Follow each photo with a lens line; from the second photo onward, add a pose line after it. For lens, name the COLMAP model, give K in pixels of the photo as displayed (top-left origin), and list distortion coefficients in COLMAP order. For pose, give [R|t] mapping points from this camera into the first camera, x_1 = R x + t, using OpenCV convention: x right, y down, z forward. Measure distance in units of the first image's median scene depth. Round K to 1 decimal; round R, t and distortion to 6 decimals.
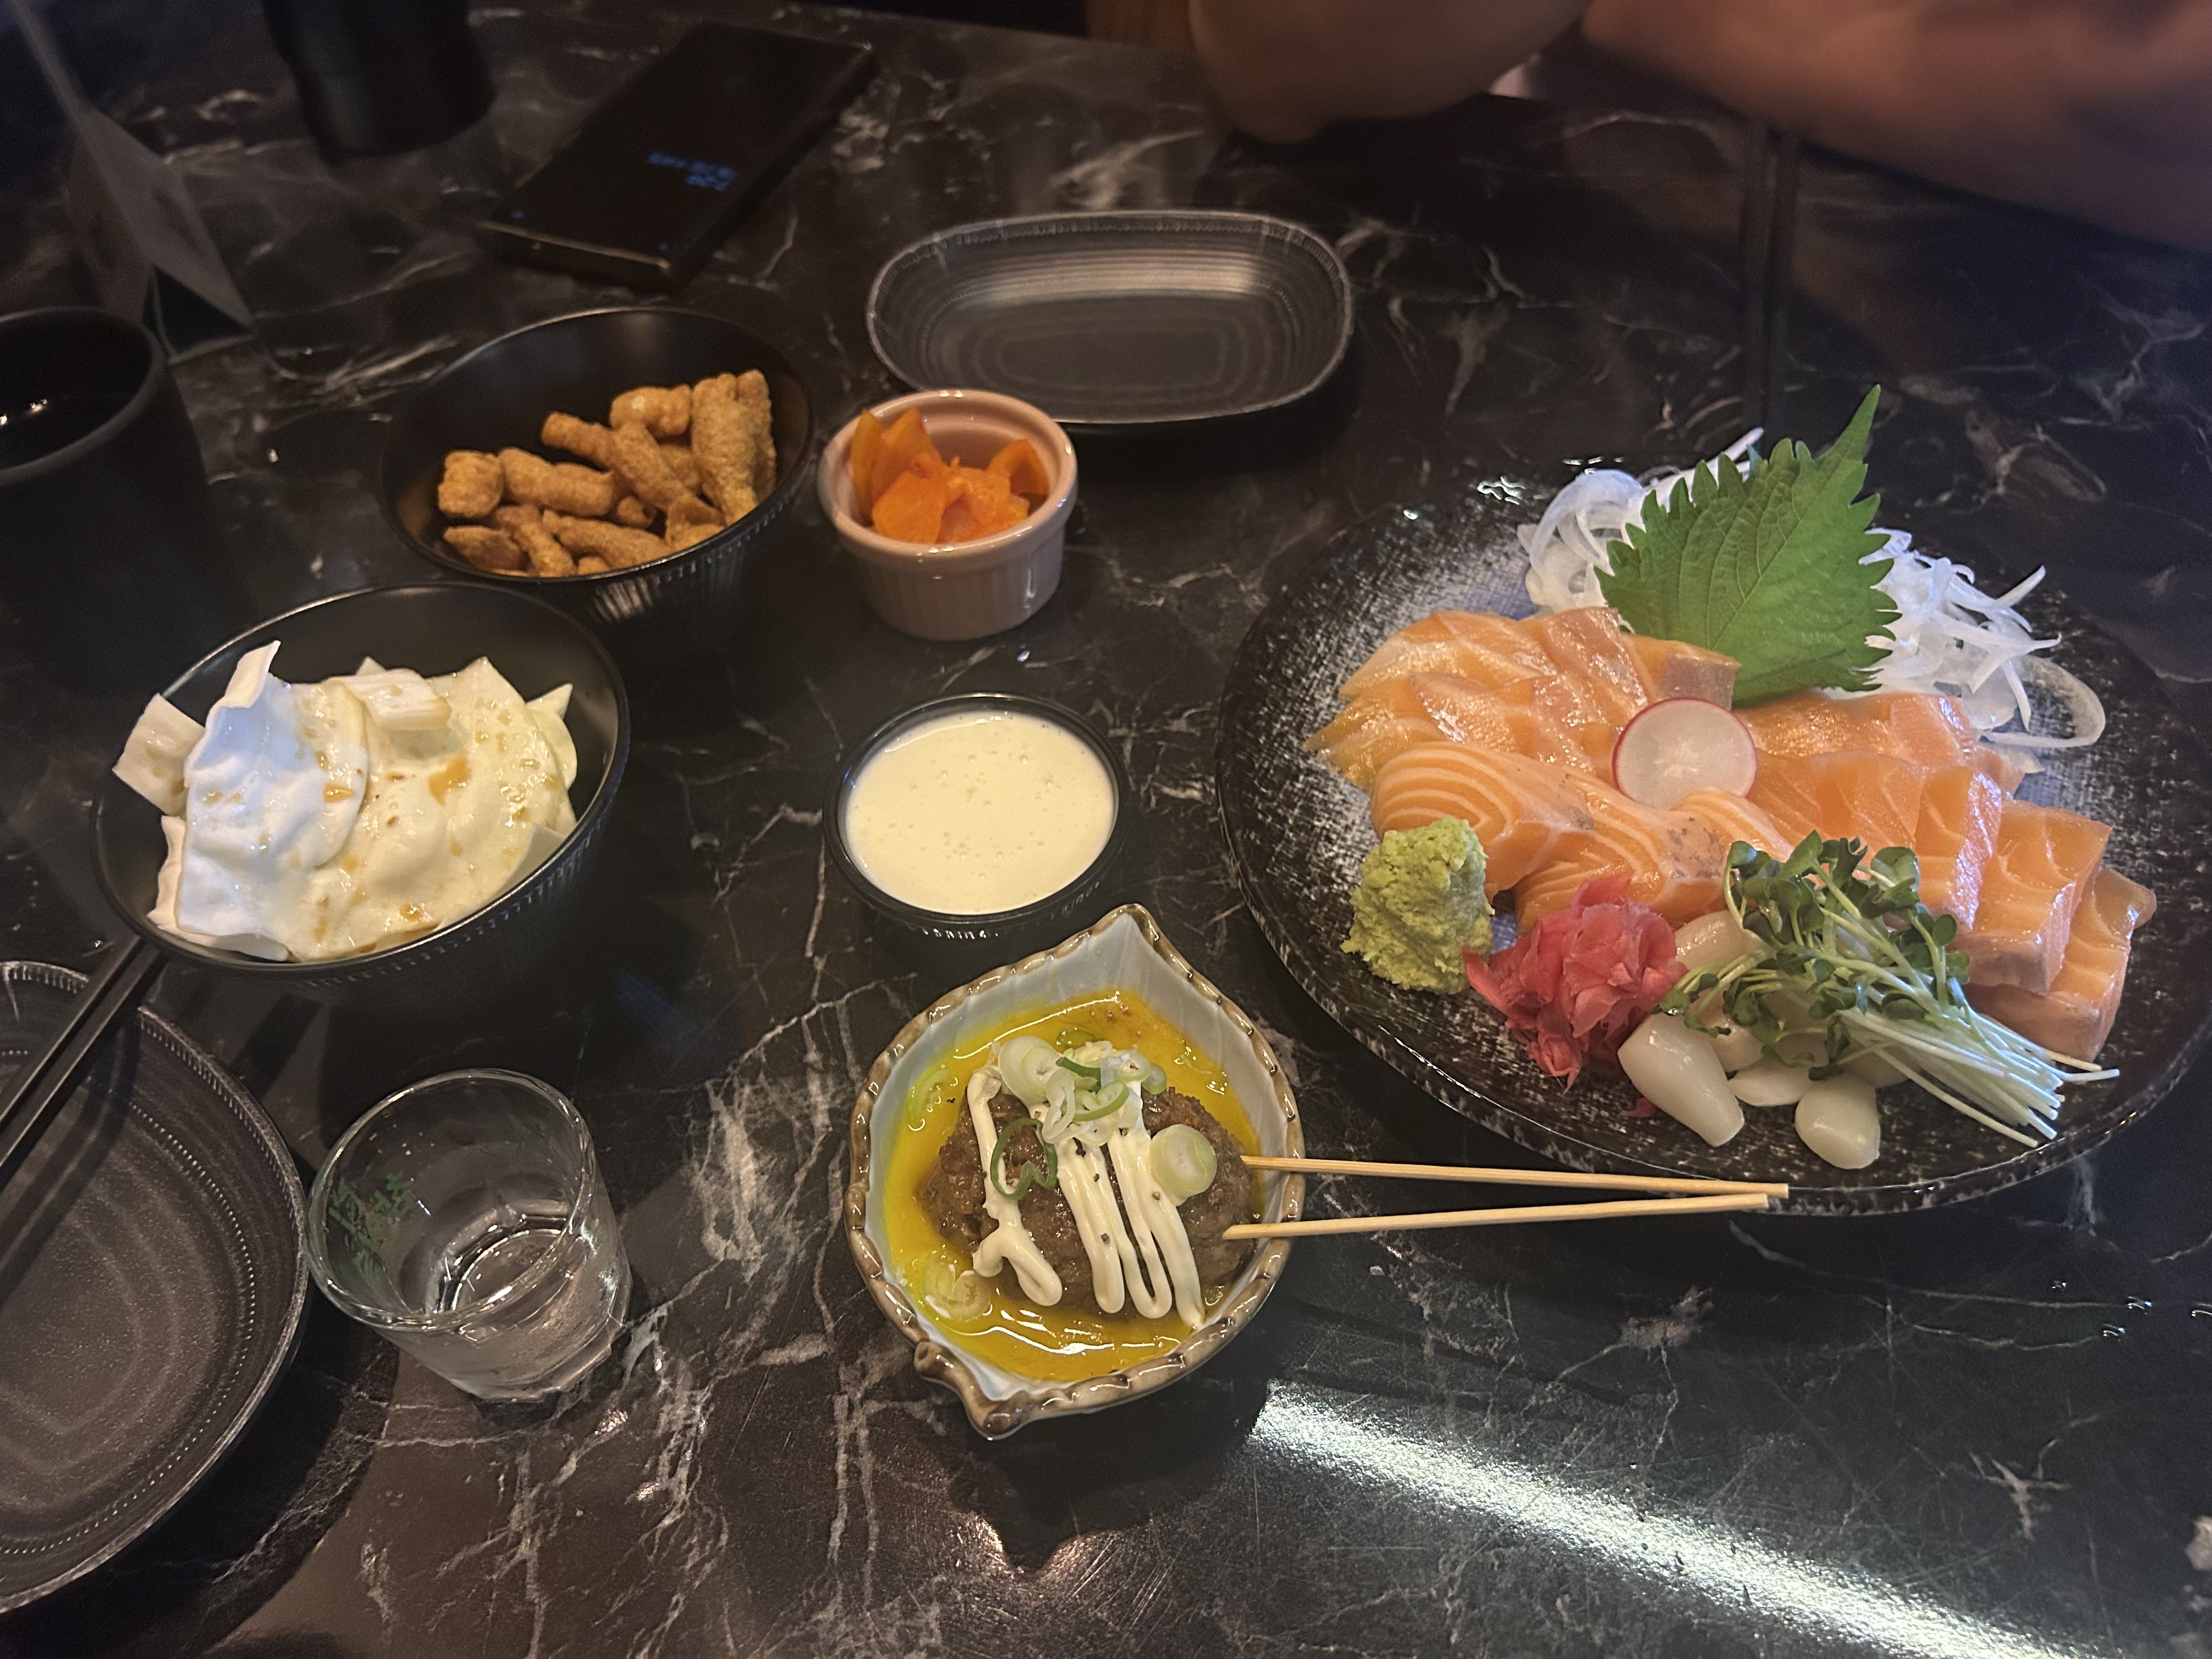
lens RADIAL K [[1657.6, 0, 1096.9], [0, 1657.6, 814.2], [0, 0, 1]] dist [0.035219, -0.021496]
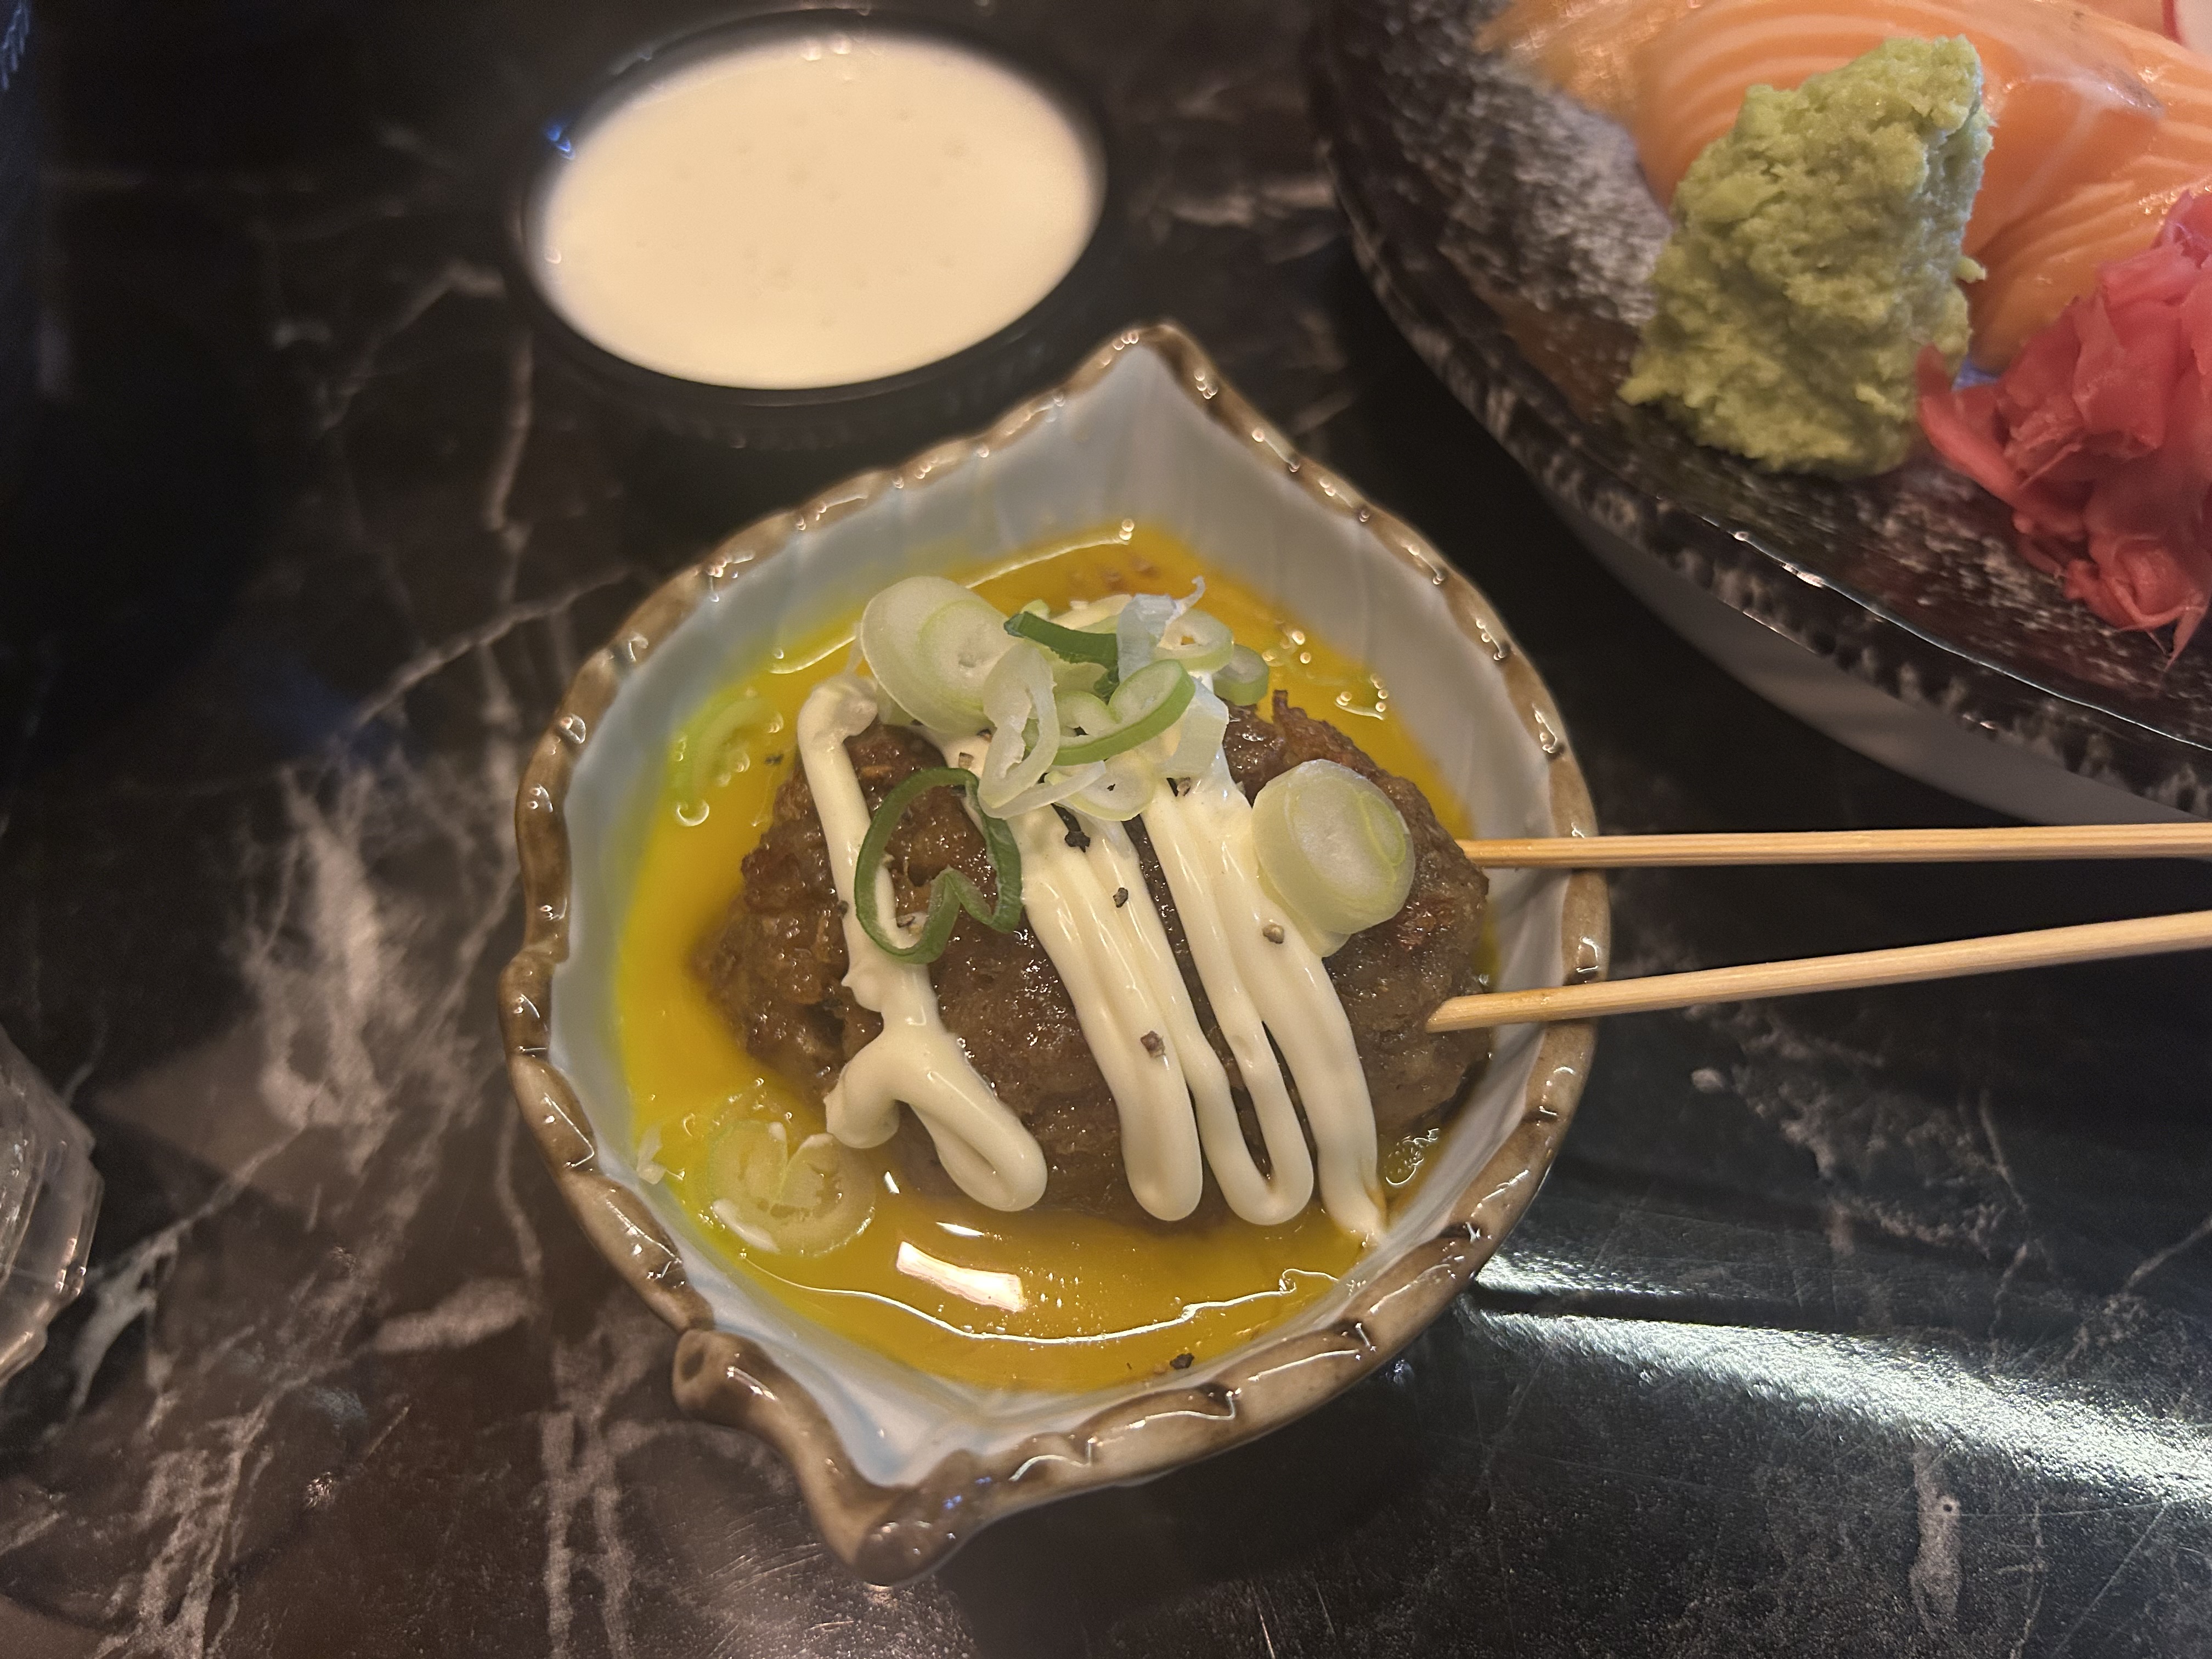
lens RADIAL K [[1664.8, 0, 1114.1], [0, 1664.8, 837.4], [0, 0, 1]] dist [-0.020221, -0.027744]
pose [[0.997703, -0.044558, 0.051027, -0.020182], [0.037635, 0.990879, 0.129394, 0.143857], [-0.056327, -0.127176, 0.990279, 0.570738]]
